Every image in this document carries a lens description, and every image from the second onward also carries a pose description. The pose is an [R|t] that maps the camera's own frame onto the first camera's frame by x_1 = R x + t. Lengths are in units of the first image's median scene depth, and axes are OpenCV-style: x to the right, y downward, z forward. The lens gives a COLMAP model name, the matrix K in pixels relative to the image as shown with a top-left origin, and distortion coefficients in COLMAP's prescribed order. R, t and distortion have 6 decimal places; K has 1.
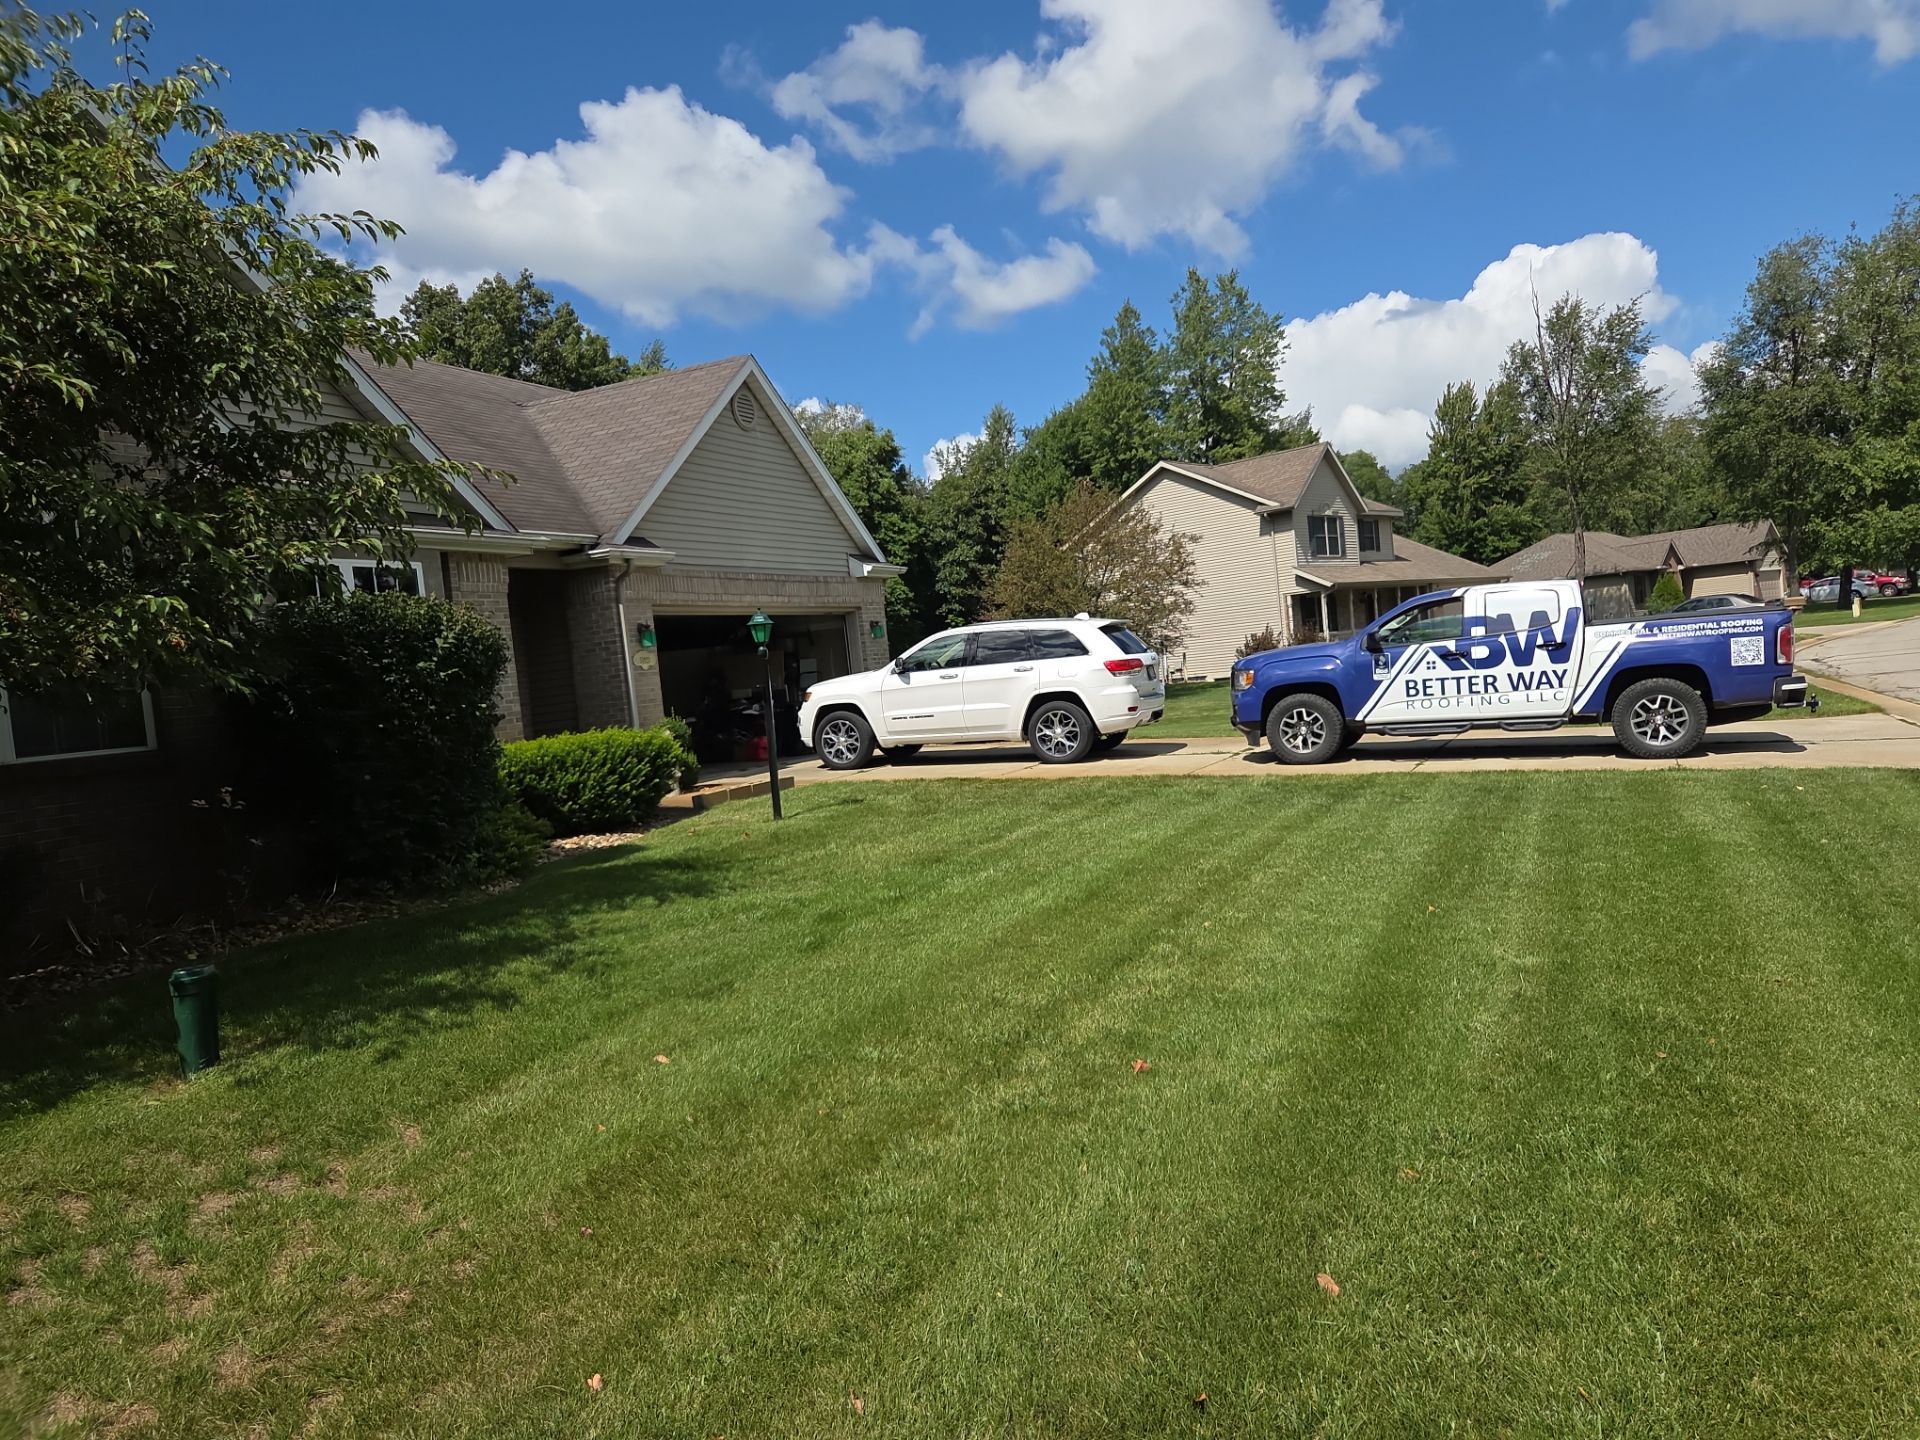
lens RADIAL K [[1246.6, 0, 968.6], [0, 1246.6, 729.8], [0, 0, 1]] dist [0.059854, -0.050926]
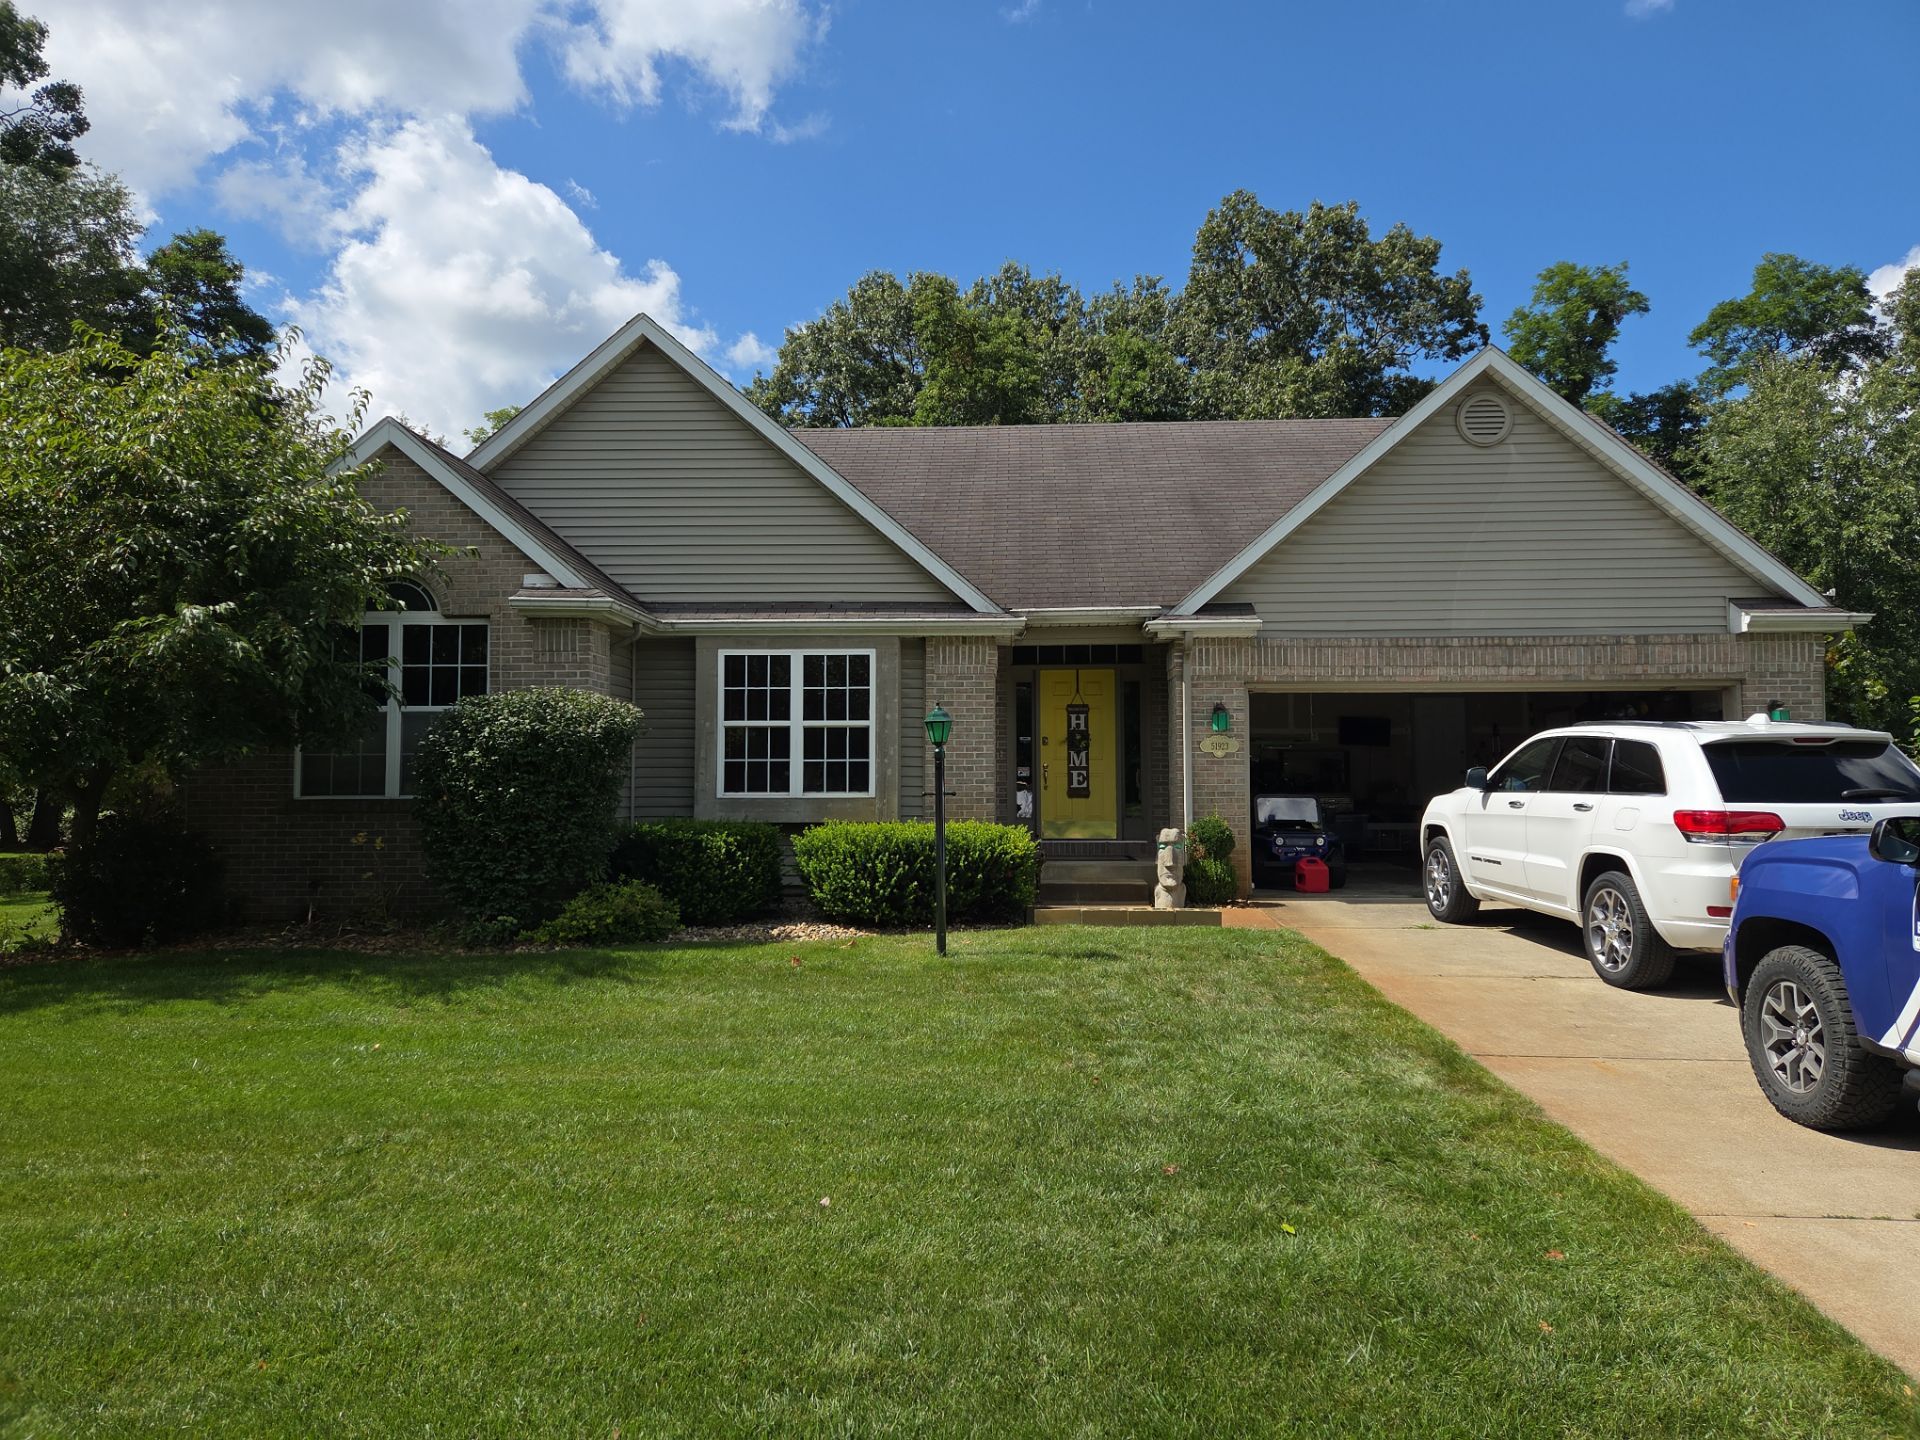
lens RADIAL K [[1246.6, 0, 967.7], [0, 1246.6, 714.4], [0, 0, 1]] dist [0.059854, -0.050926]
pose [[0.418441, 0.045386, -0.907109, 0.560690], [-0.077648, 0.996882, 0.014060, -0.095858], [0.904919, 0.064552, 0.420660, 0.603948]]
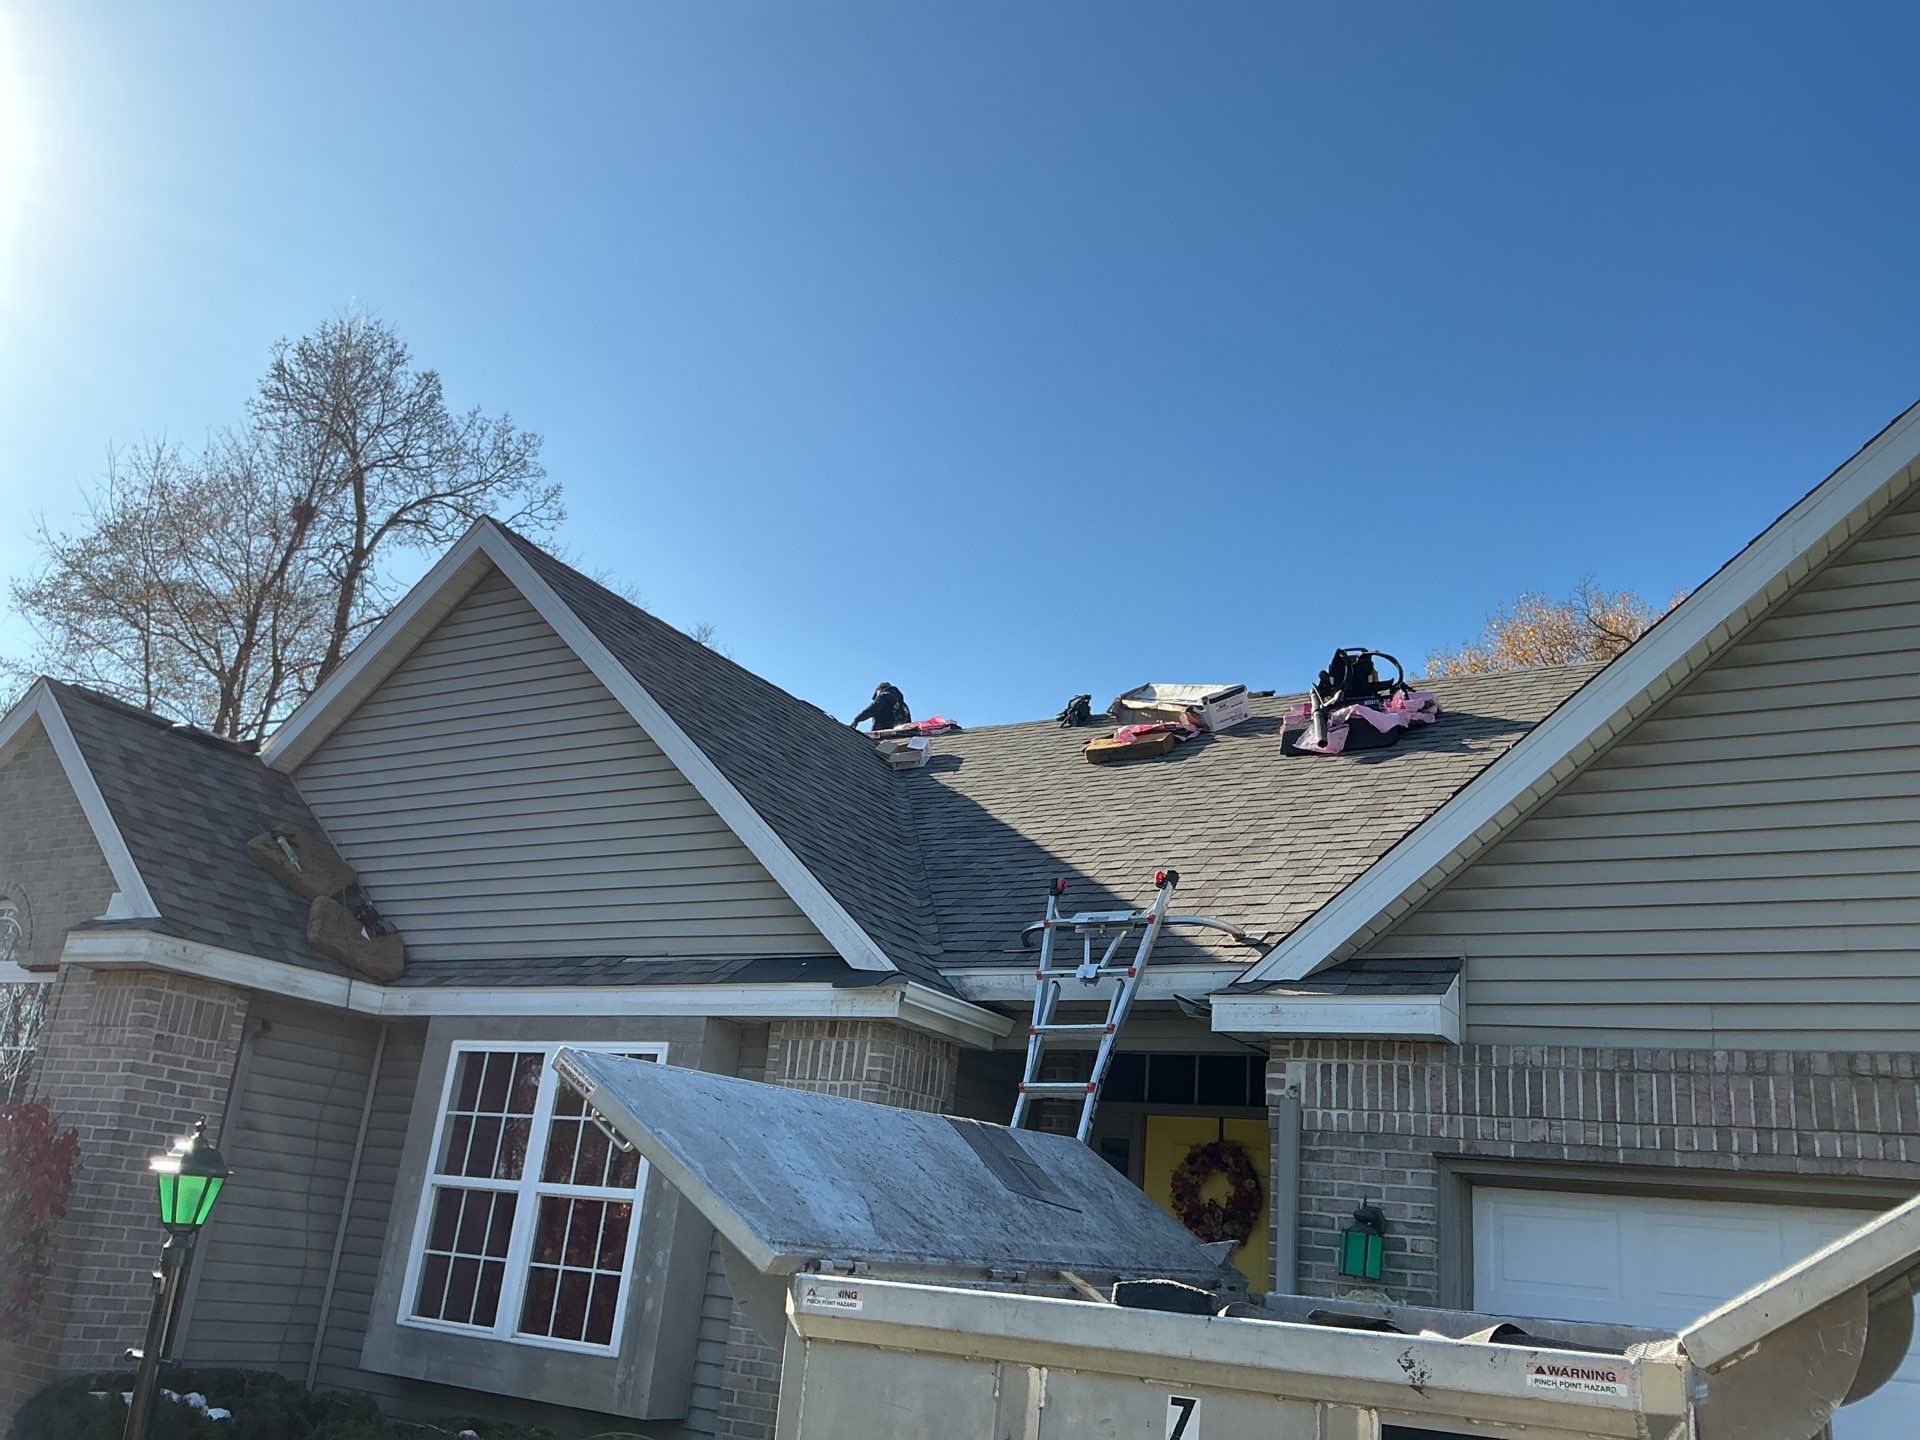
lens RADIAL K [[1596.8, 0, 948.8], [0, 1596.8, 694.0], [0, 0, 1]] dist [0.081825, -0.136748]
pose [[-0.078838, -0.249828, -0.965075, 0.304508], [-0.130568, 0.962337, -0.238453, -0.122069], [0.988300, 0.107209, -0.108488, 1.084972]]
